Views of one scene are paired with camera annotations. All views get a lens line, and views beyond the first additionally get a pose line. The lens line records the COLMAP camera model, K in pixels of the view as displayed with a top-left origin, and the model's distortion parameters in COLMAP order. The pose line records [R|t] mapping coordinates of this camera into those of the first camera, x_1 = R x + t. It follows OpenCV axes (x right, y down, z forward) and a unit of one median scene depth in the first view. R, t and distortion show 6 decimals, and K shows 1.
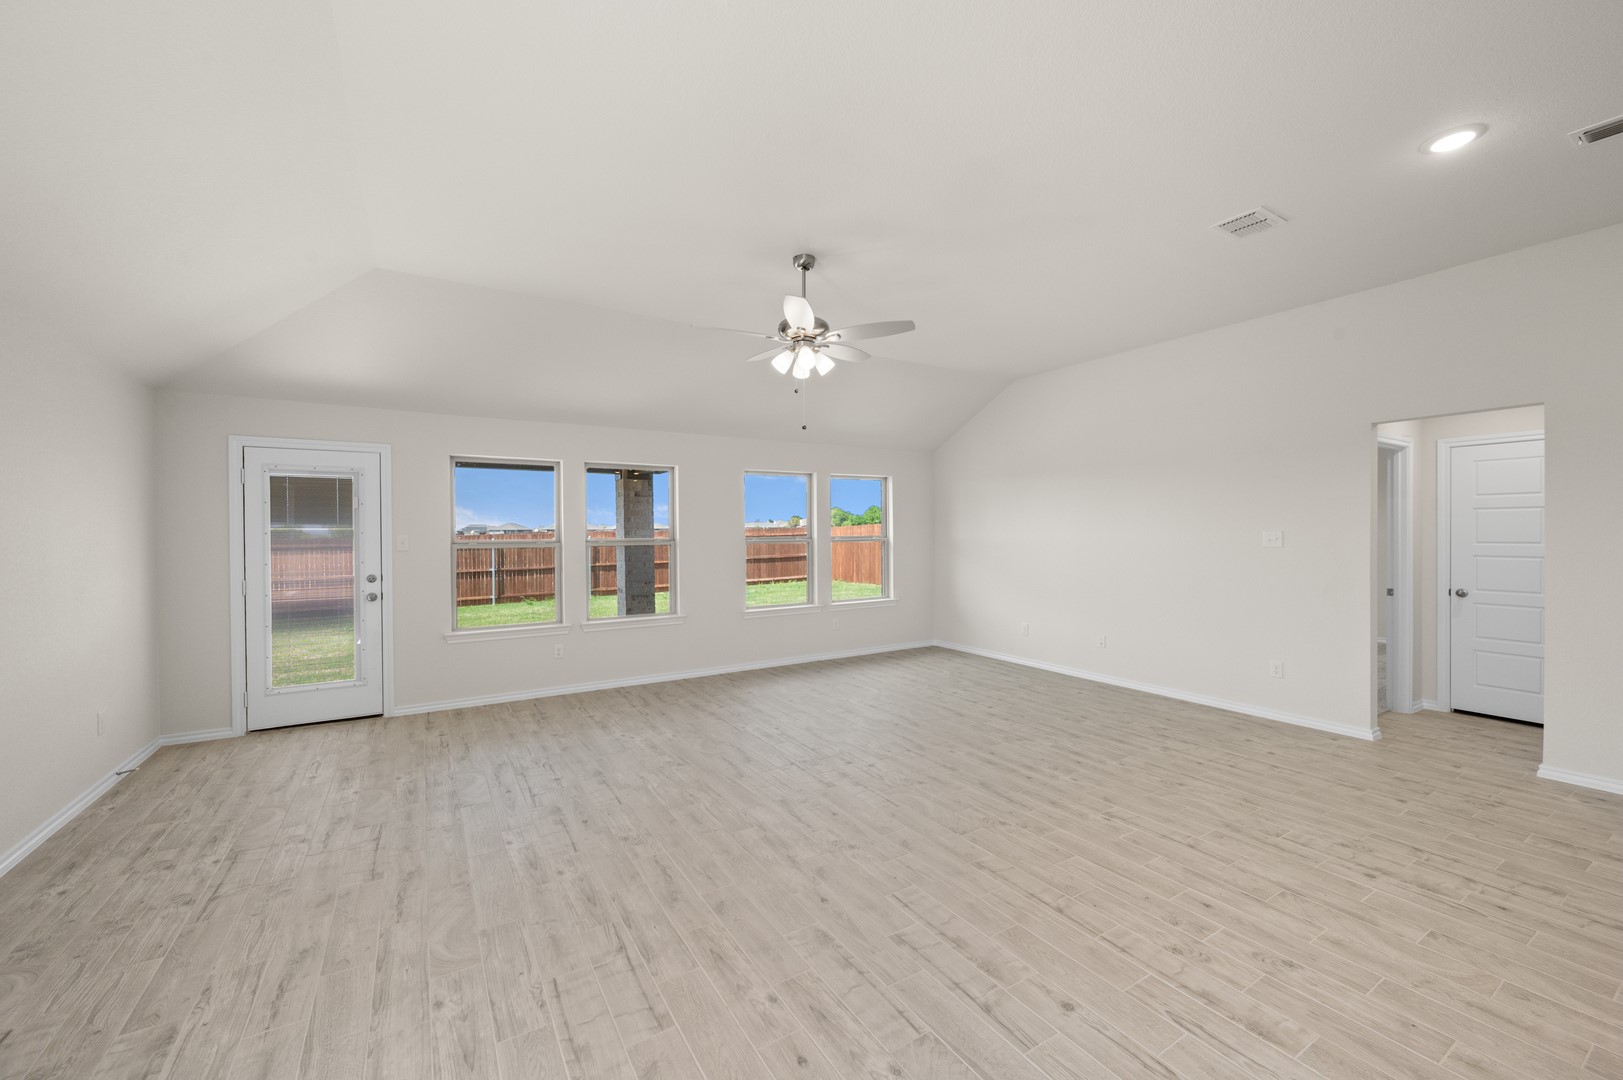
lens RADIAL K [[638.3, 0, 812.6], [0, 638.3, 534.7], [0, 0, 1]] dist [-0.000486, 0.000107]
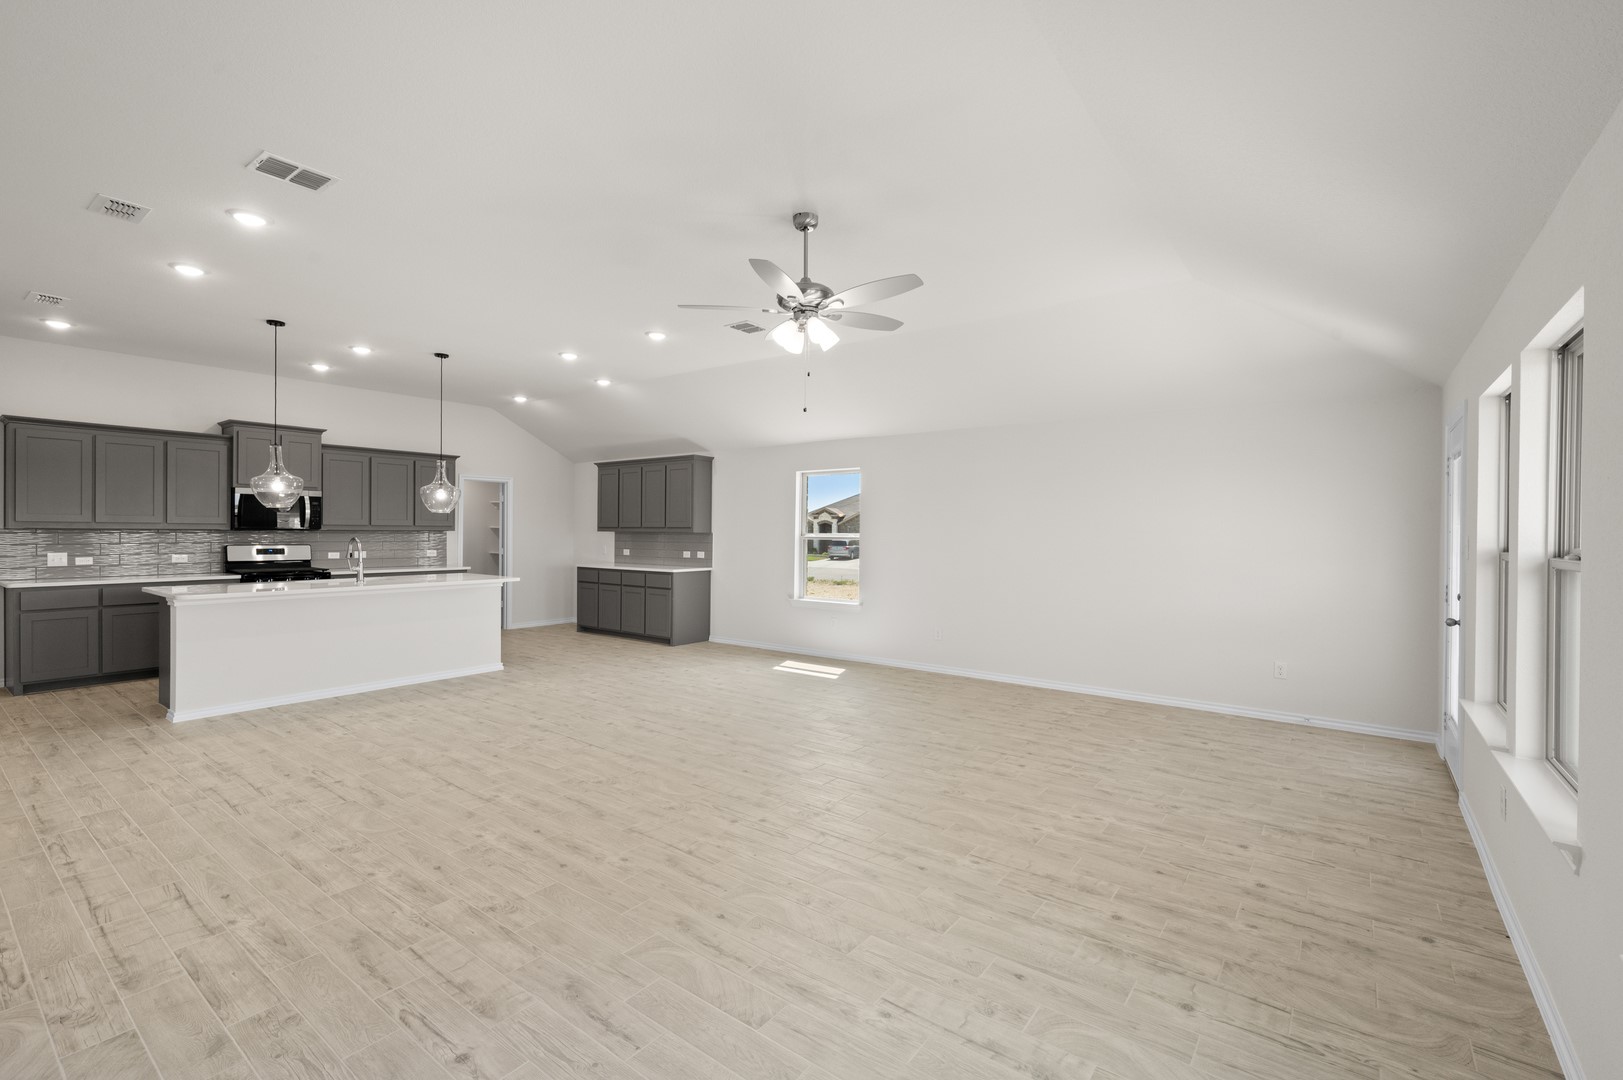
lens RADIAL K [[711.2, 0, 811.7], [0, 711.2, 536.6], [0, 0, 1]] dist [0.000350, 0.000449]
pose [[-0.933858, 0.003837, -0.357624, 0.287964], [-0.002079, 0.999867, 0.016156, -0.007869], [0.357638, 0.015831, -0.933726, 1.684399]]
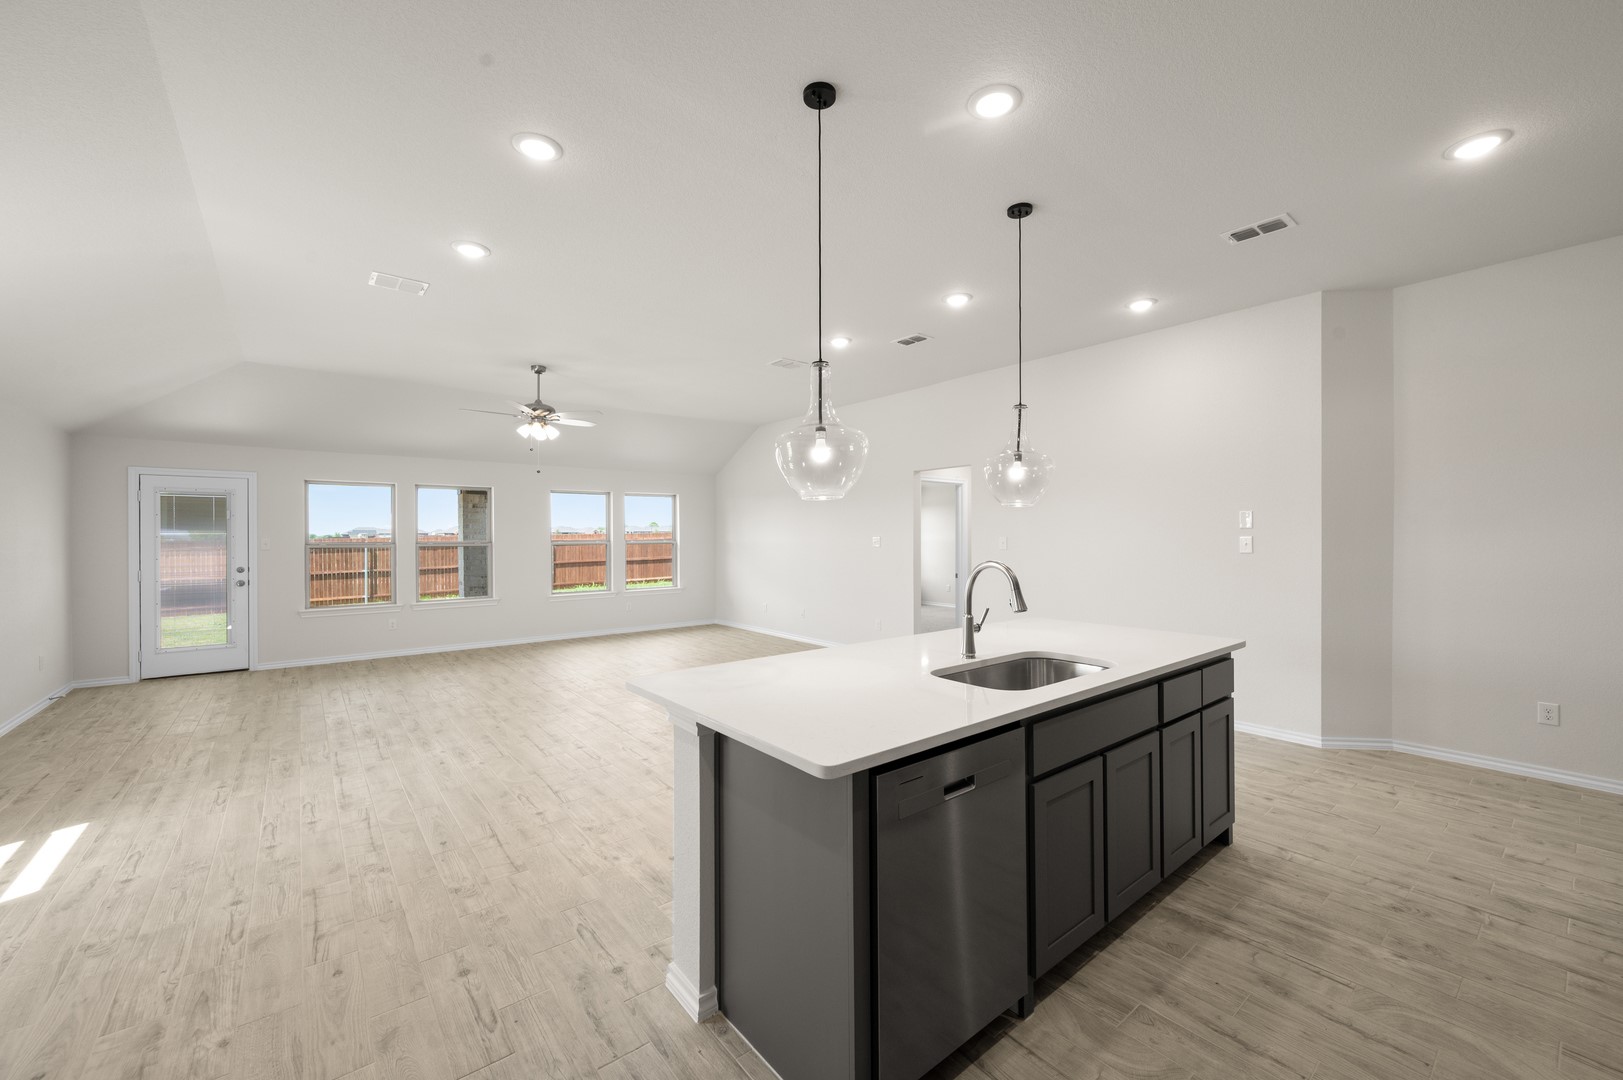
lens RADIAL K [[638.3, 0, 812.6], [0, 638.3, 534.7], [0, 0, 1]] dist [-0.000486, 0.000107]
pose [[0.992044, 0.002324, 0.125870, 0.413402], [-0.001498, 0.999977, -0.006650, 0.000304], [-0.125882, 0.006409, 0.992025, -0.598560]]
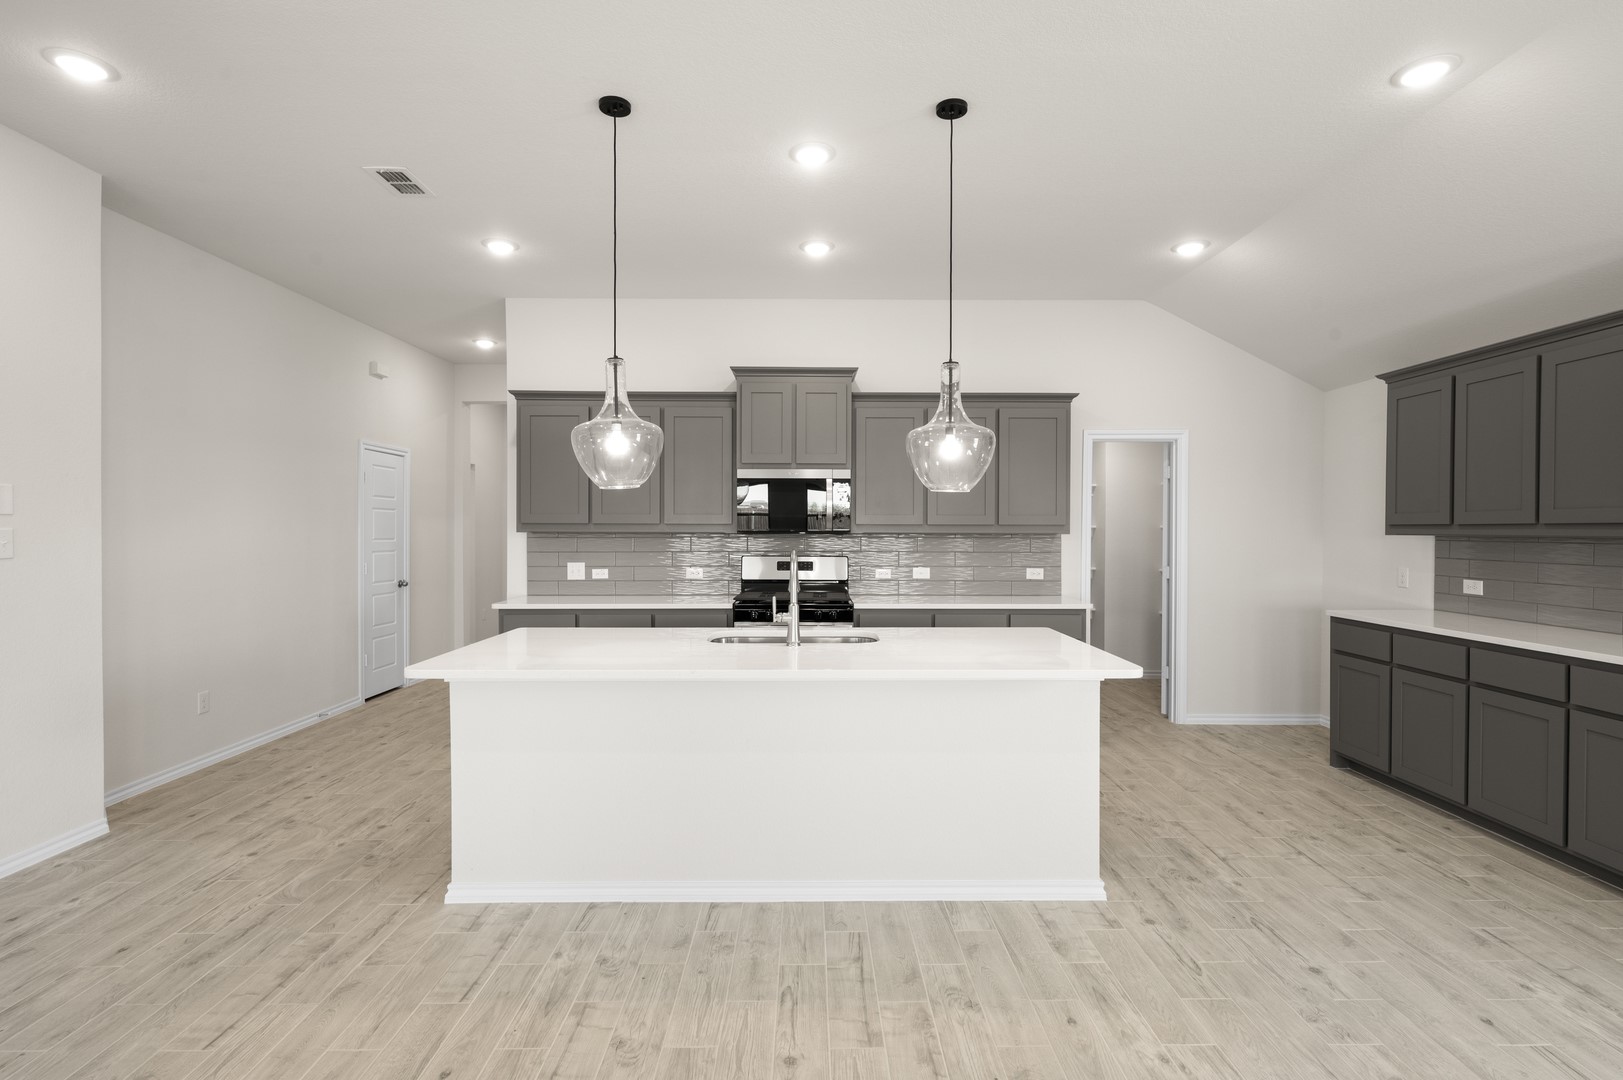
lens RADIAL K [[767.8, 0, 811.5], [0, 767.8, 540.0], [0, 0, 1]] dist [0.000939, 0.000866]
pose [[-0.853390, -0.002137, 0.521269, 0.234937], [0.007273, 0.999845, 0.016006, -0.001839], [-0.521223, 0.017450, -0.853242, 0.596364]]
